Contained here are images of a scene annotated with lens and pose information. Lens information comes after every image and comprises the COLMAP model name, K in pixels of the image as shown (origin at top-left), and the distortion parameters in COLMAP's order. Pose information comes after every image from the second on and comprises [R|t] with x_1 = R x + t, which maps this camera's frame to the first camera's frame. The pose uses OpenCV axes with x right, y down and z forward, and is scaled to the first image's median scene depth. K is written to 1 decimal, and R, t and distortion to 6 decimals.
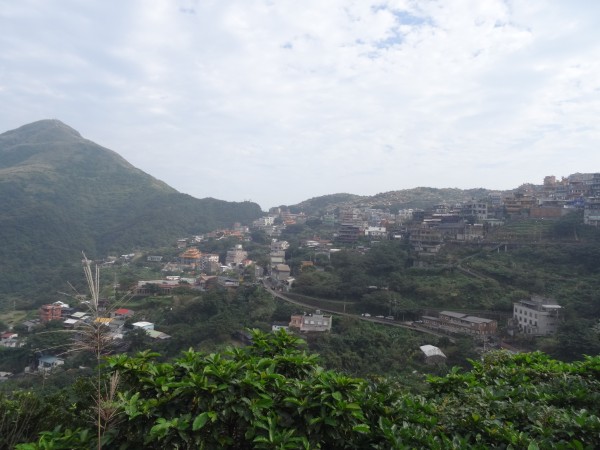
lens RADIAL K [[435.7, 0, 301.3], [0, 435.7, 223.1], [0, 0, 1]] dist [0.003934, 0.008136]
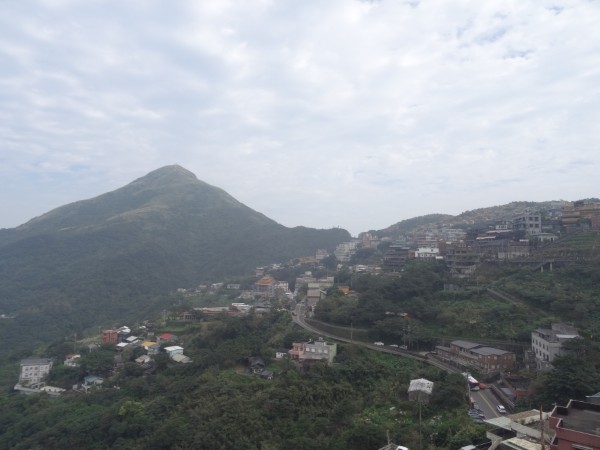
lens RADIAL K [[435.7, 0, 301.3], [0, 435.7, 223.1], [0, 0, 1]] dist [0.003934, 0.008136]
pose [[0.960822, -0.055685, -0.271514, 0.215775], [0.038674, 0.996962, -0.067607, 0.010465], [0.274454, 0.054458, 0.960057, 0.045706]]
